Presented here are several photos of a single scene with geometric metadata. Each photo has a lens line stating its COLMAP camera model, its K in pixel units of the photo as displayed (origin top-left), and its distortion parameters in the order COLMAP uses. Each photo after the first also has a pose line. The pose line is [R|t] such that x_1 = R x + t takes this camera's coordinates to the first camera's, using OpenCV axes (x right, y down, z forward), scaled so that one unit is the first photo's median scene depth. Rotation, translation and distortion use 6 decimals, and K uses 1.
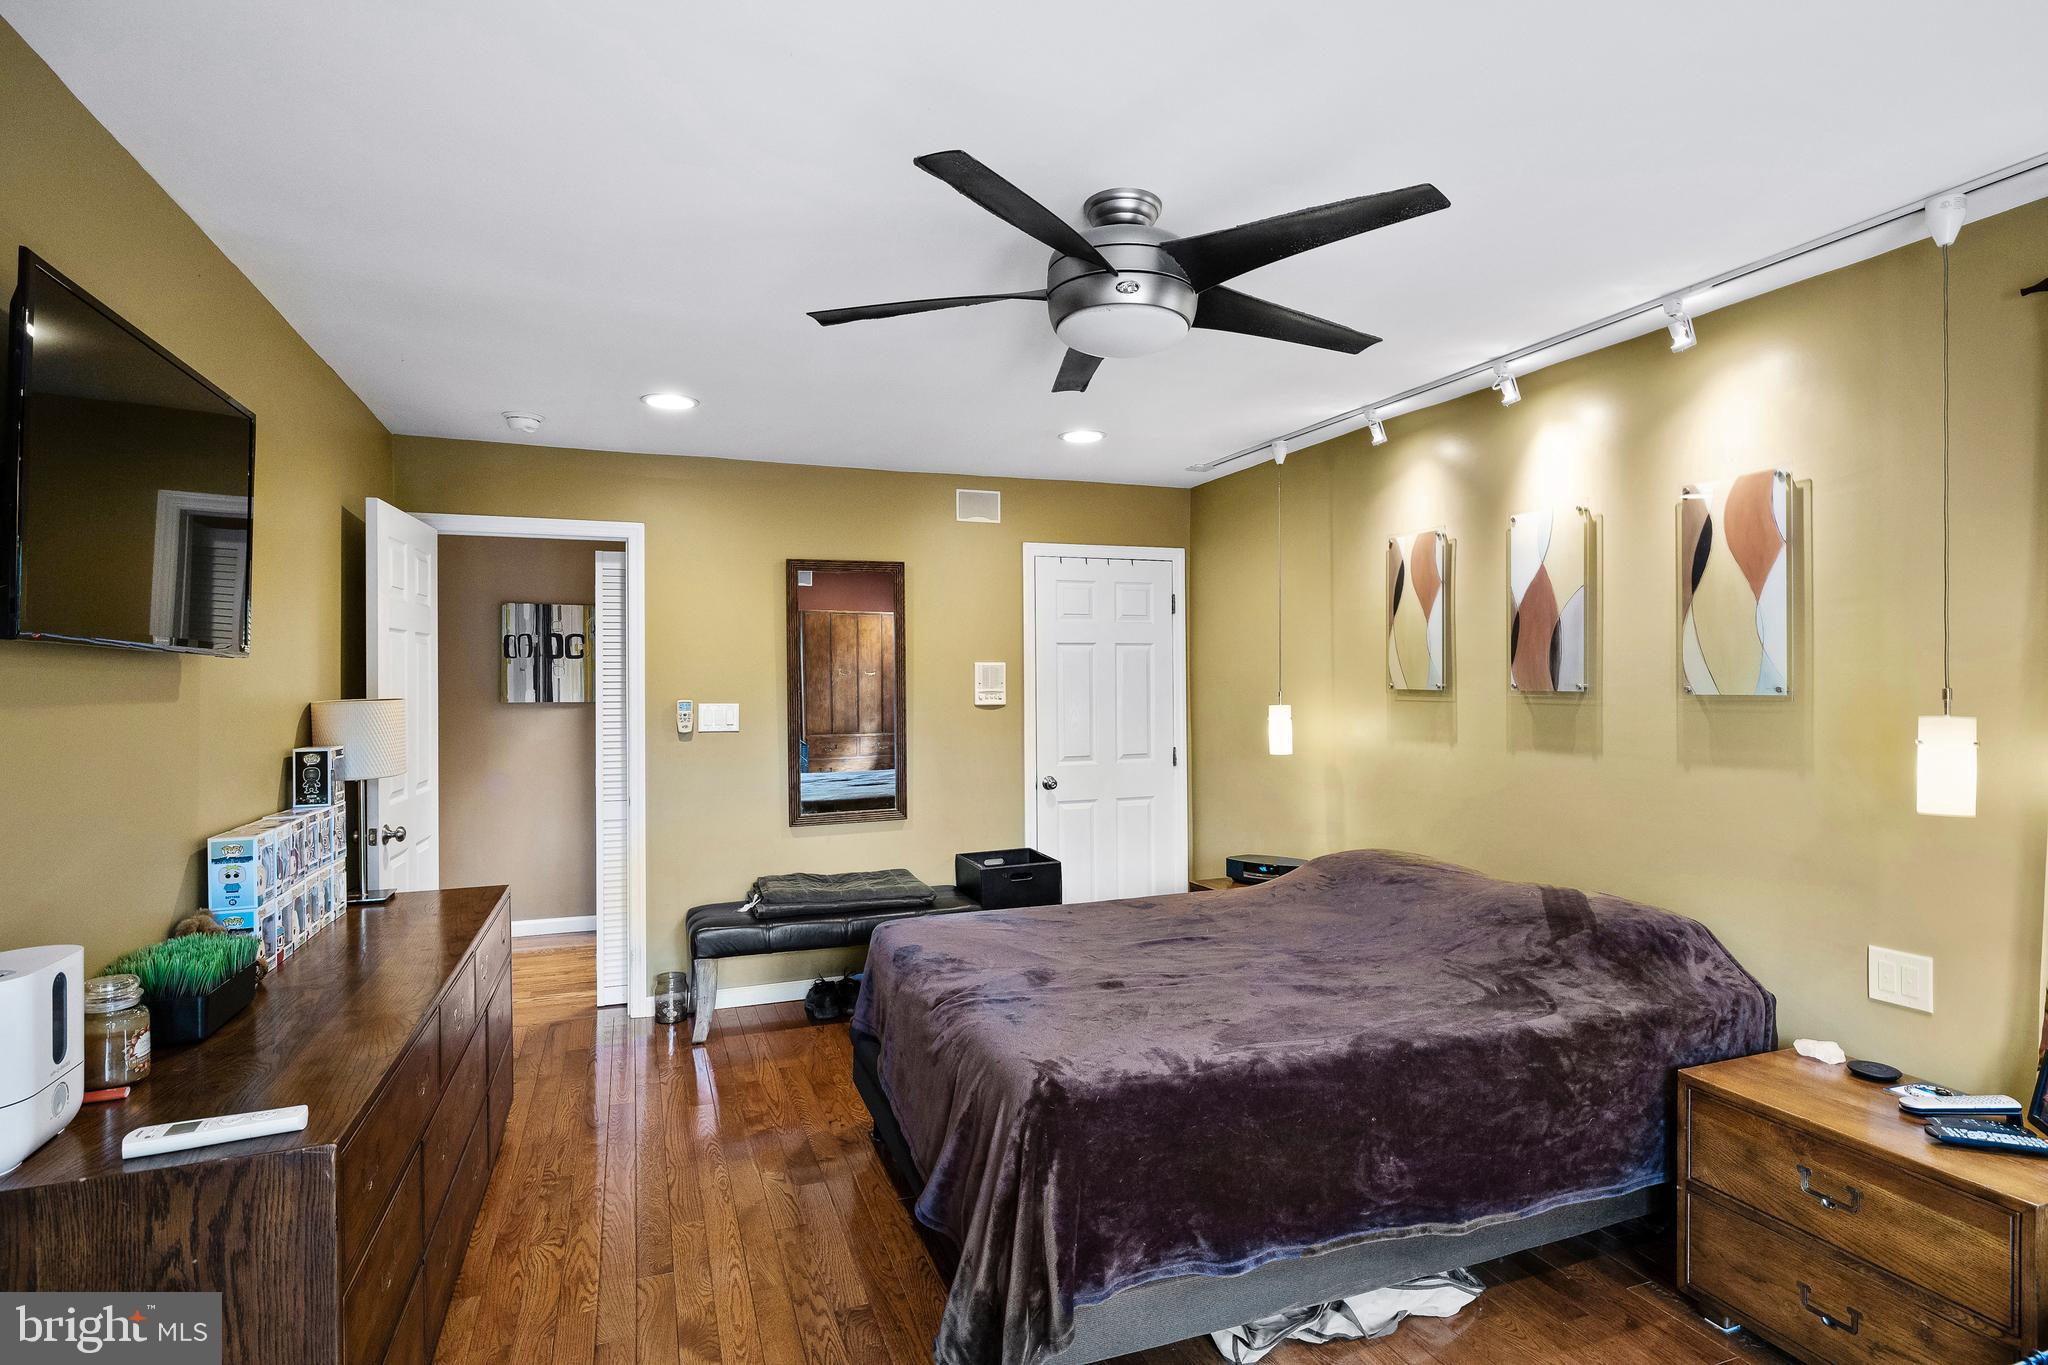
lens RADIAL K [[1039.4, 0, 1012.4], [0, 1039.4, 685.6], [0, 0, 1]] dist [-0.001189, -0.000520]
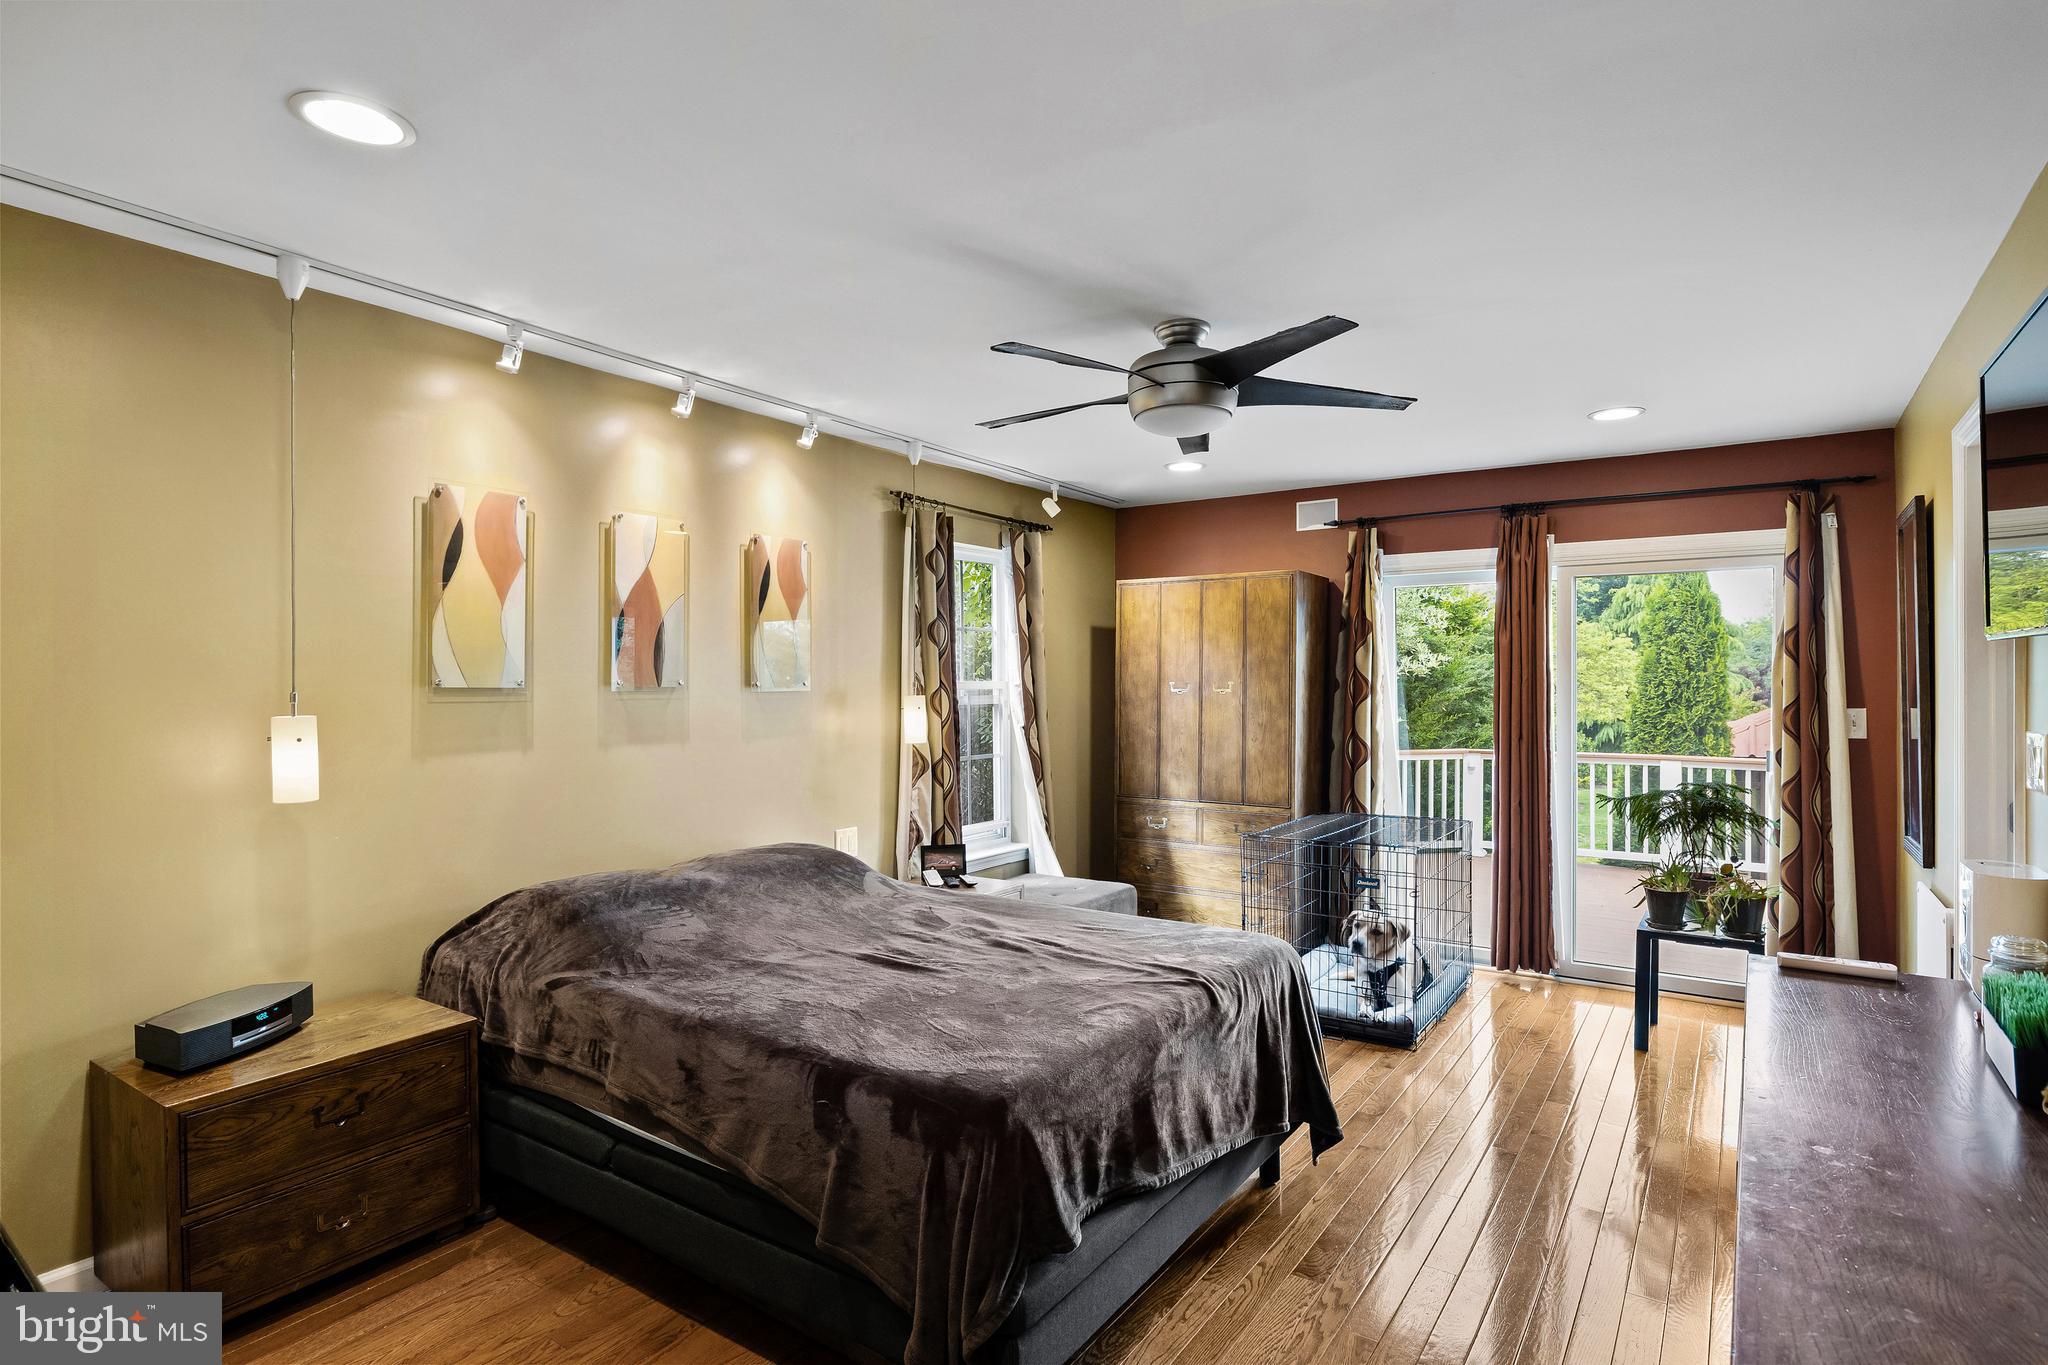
lens RADIAL K [[1117.9, 0, 1024.8], [0, 1117.9, 676.3], [0, 0, 1]] dist [0.001400, 0.001478]
pose [[-0.608563, 0.010148, 0.793441, -0.603350], [0.006375, 0.999948, -0.007899, 0.006512], [-0.793480, 0.000251, -0.608596, 1.316952]]
